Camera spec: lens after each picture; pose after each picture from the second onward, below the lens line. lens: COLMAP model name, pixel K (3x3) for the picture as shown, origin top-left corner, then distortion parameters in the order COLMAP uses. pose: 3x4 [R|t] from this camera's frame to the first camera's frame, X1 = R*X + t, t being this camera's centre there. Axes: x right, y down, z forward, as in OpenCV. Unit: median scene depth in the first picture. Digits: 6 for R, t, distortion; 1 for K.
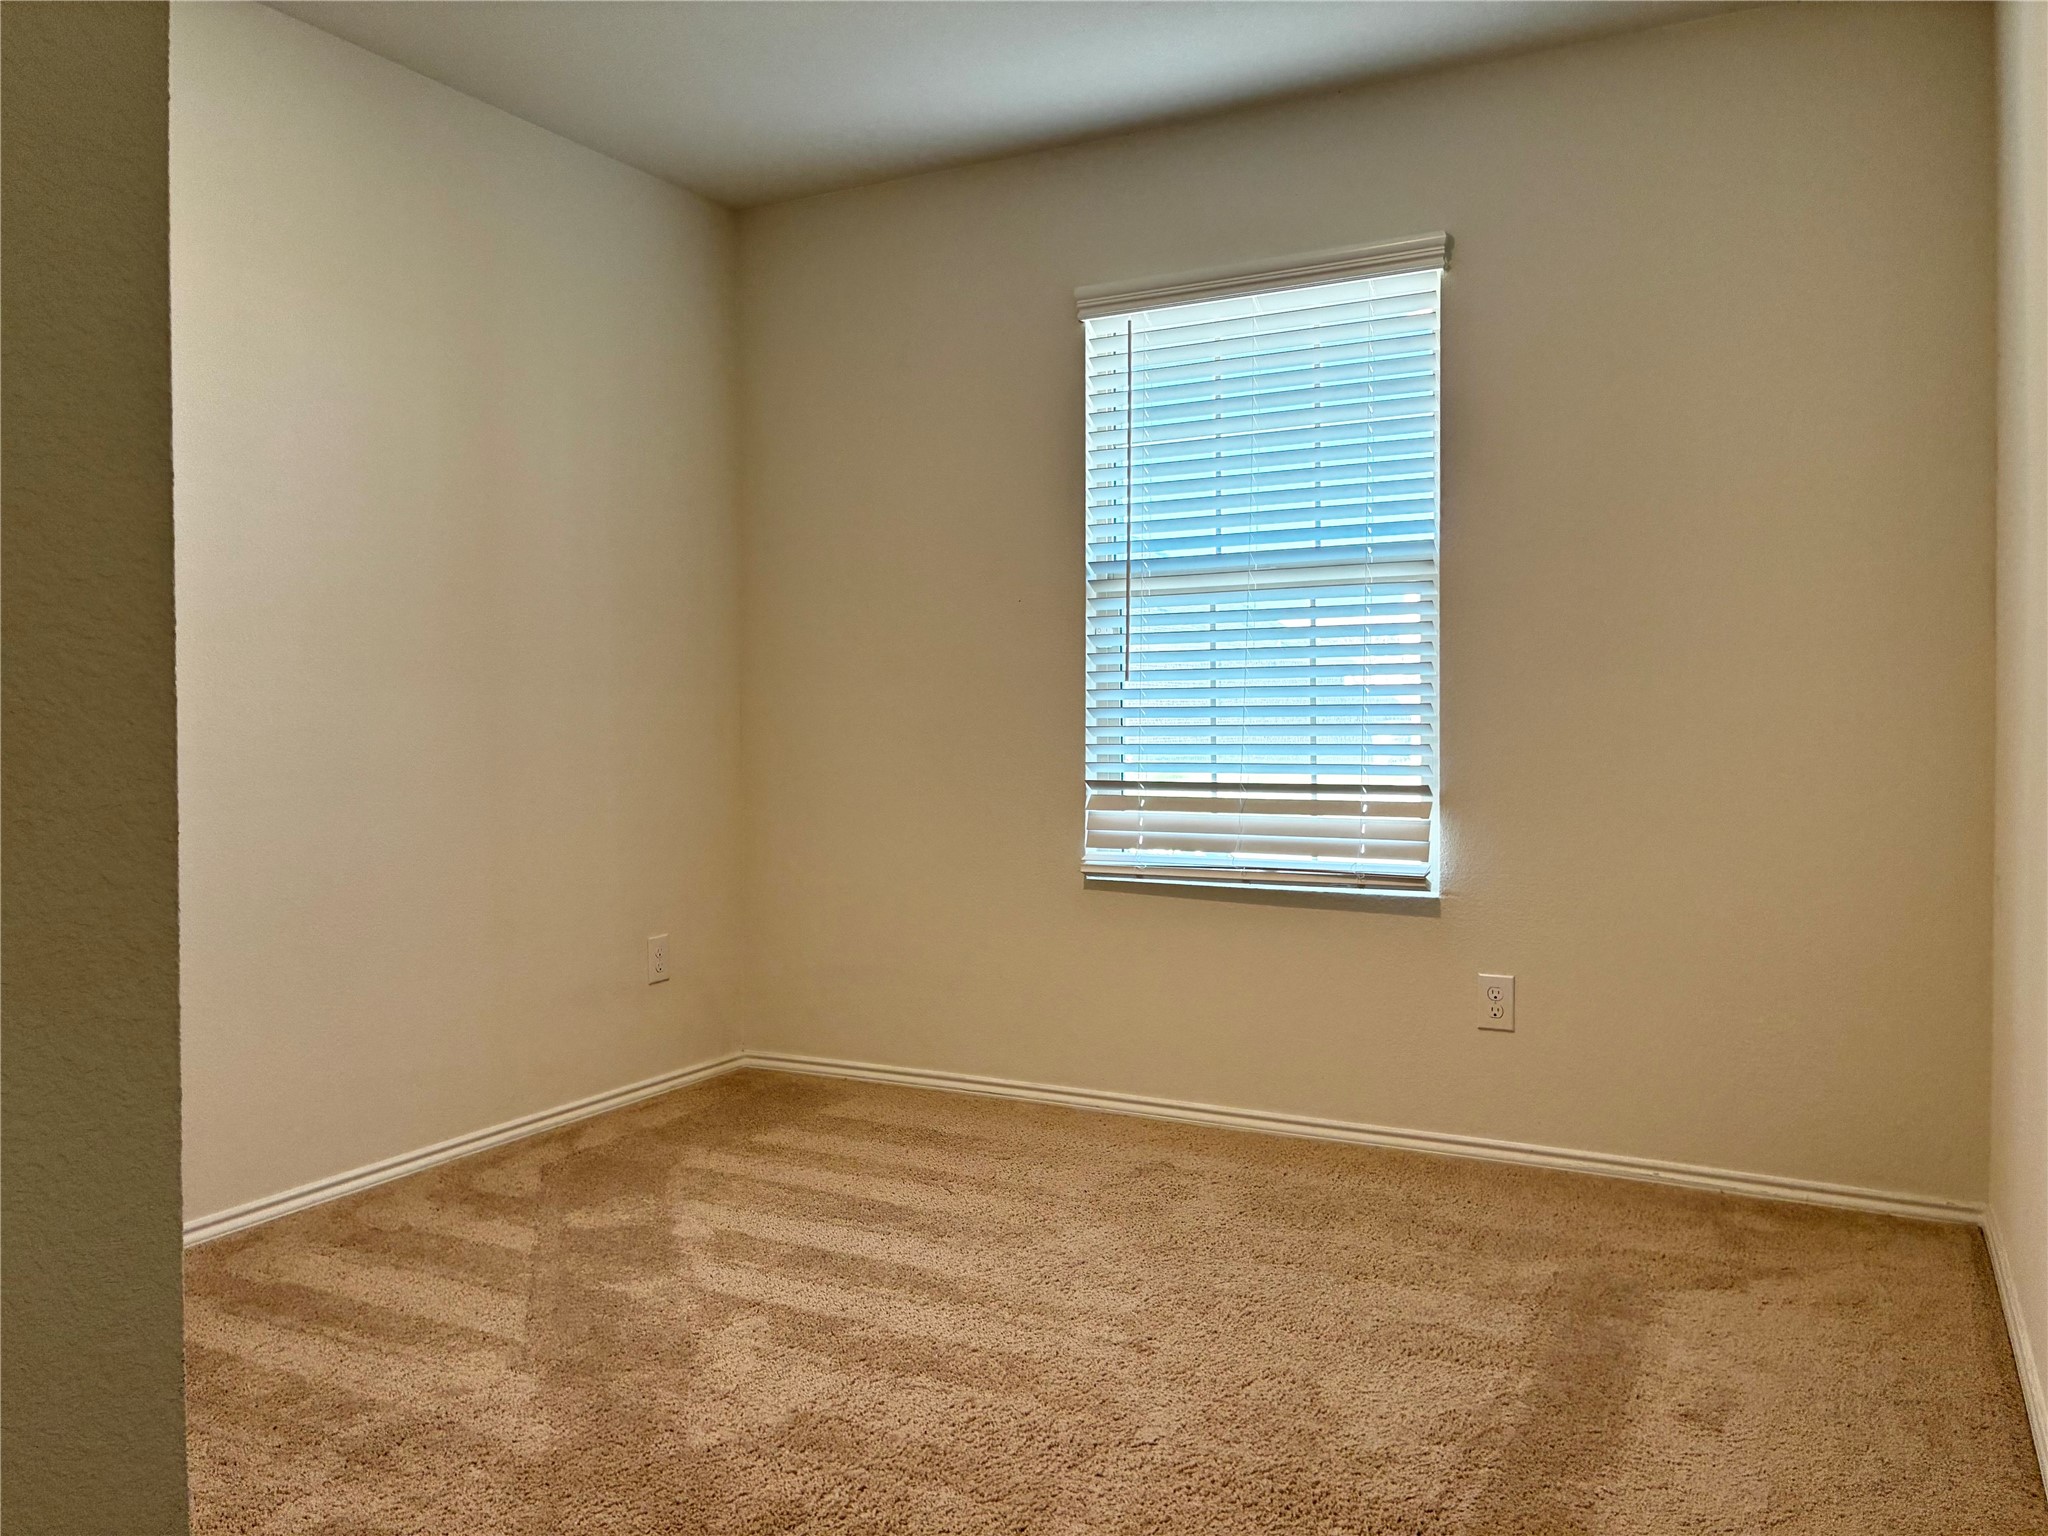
lens RADIAL K [[1572.2, 0, 1034.8], [0, 1572.2, 762.1], [0, 0, 1]] dist [0.052838, -0.063980]
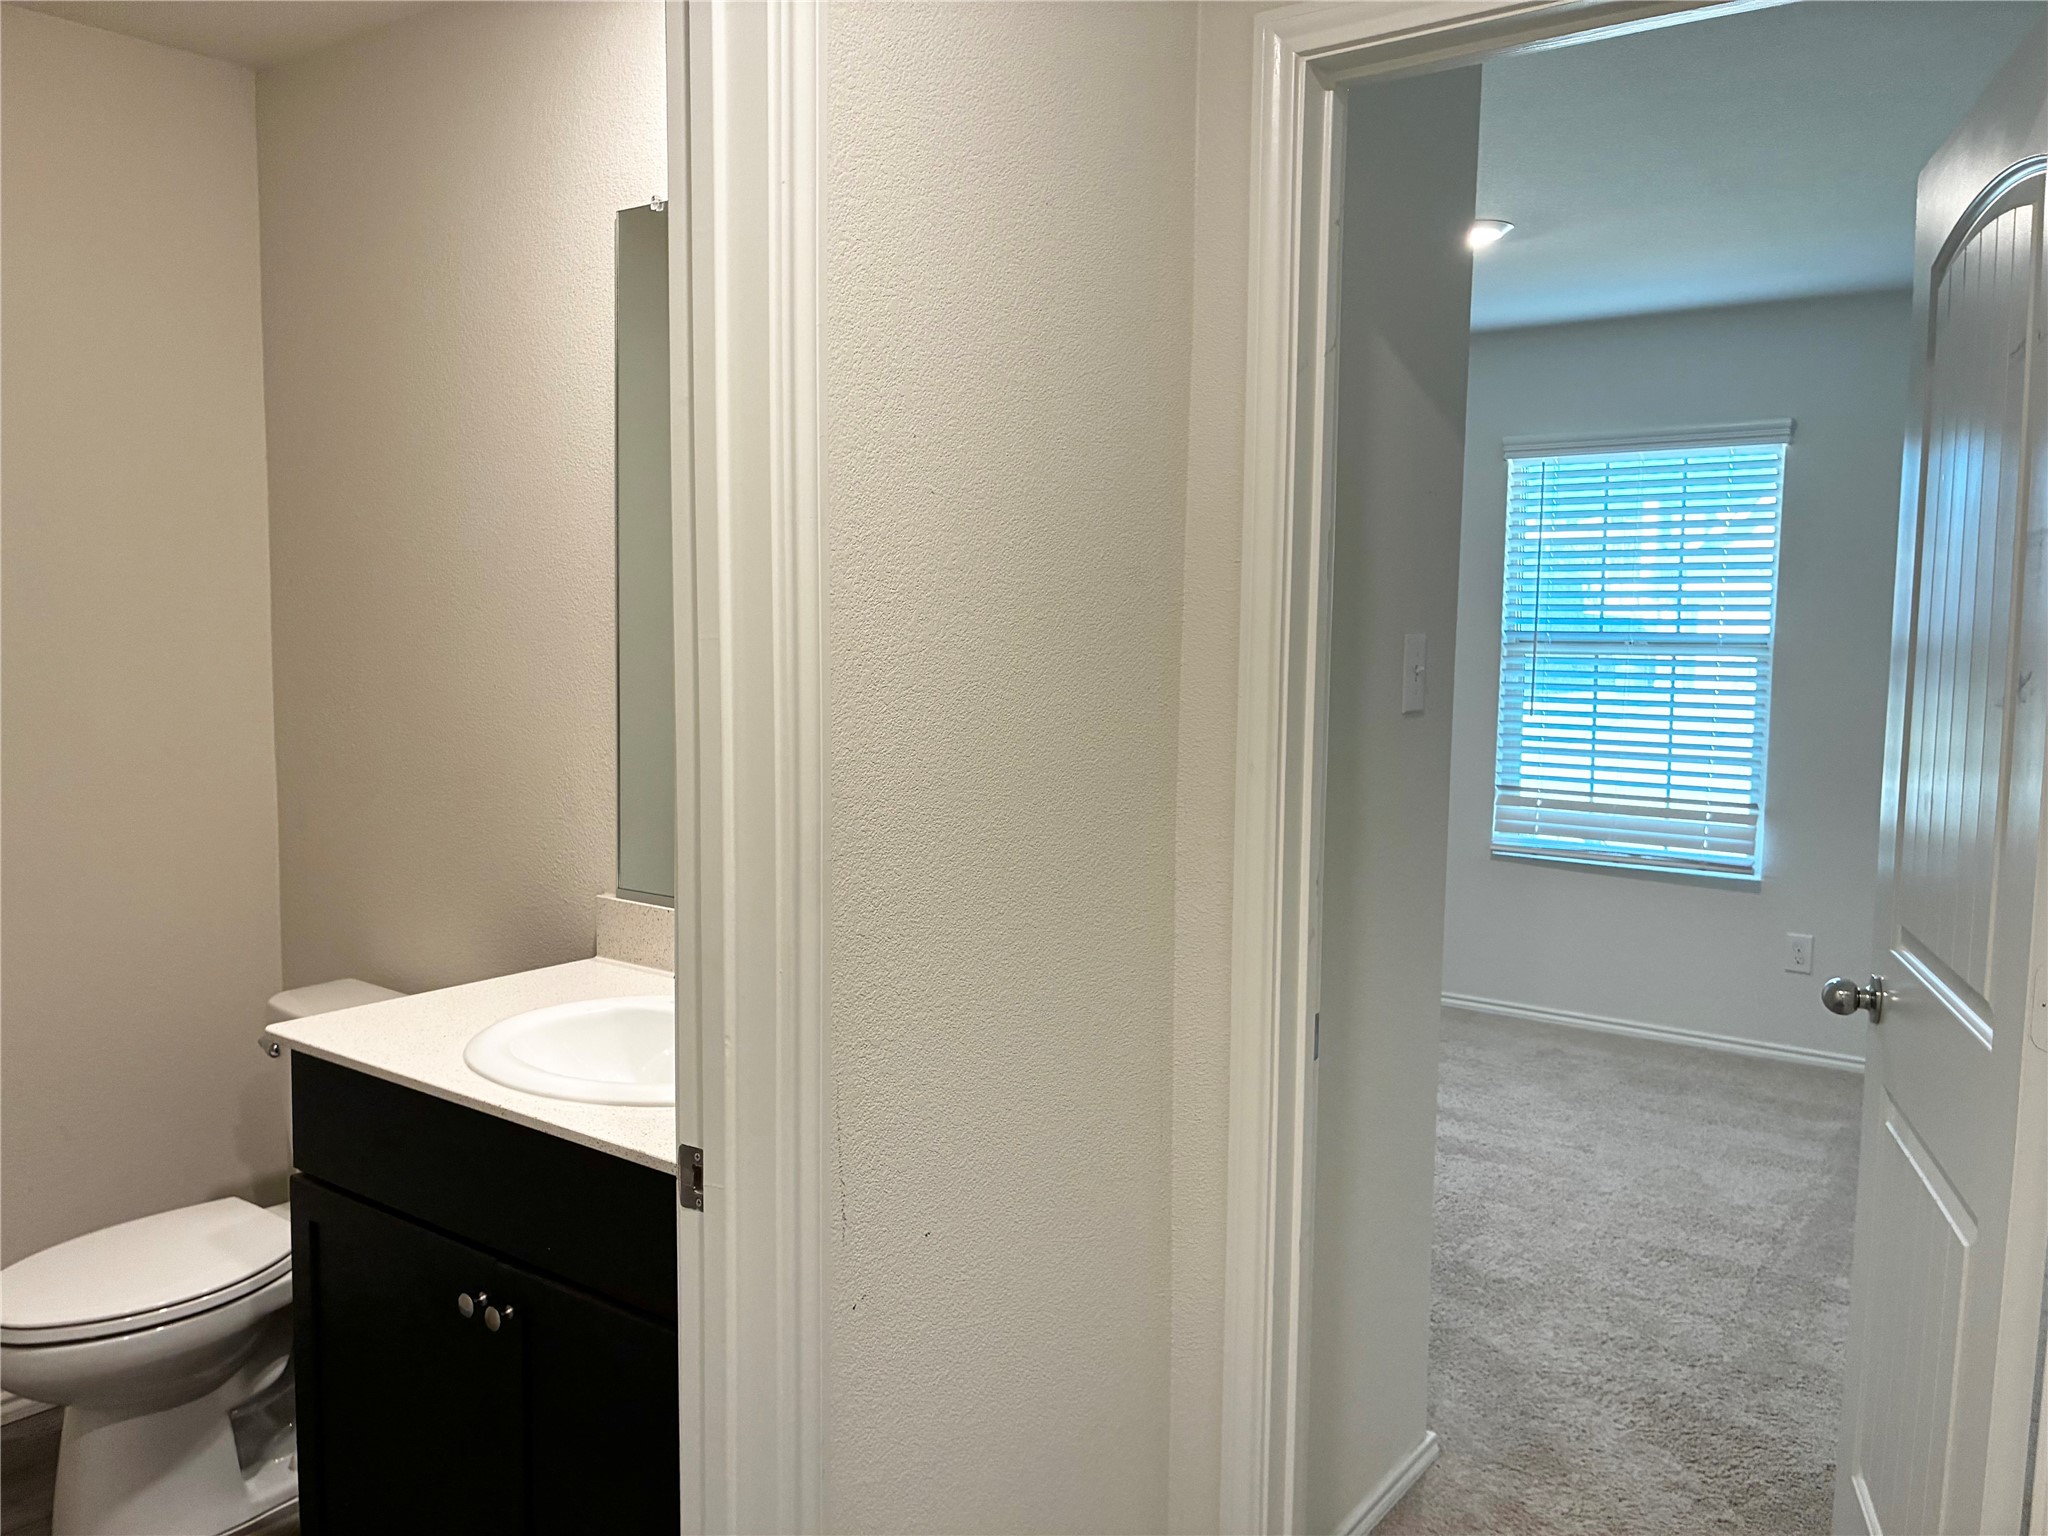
lens RADIAL K [[1572.2, 0, 1010.8], [0, 1572.2, 768.6], [0, 0, 1]] dist [0.052838, -0.063980]
pose [[0.989697, 0.030820, -0.139821, -0.225877], [-0.021277, 0.997373, 0.069235, -0.103110], [0.141588, -0.065546, 0.987753, -0.530961]]
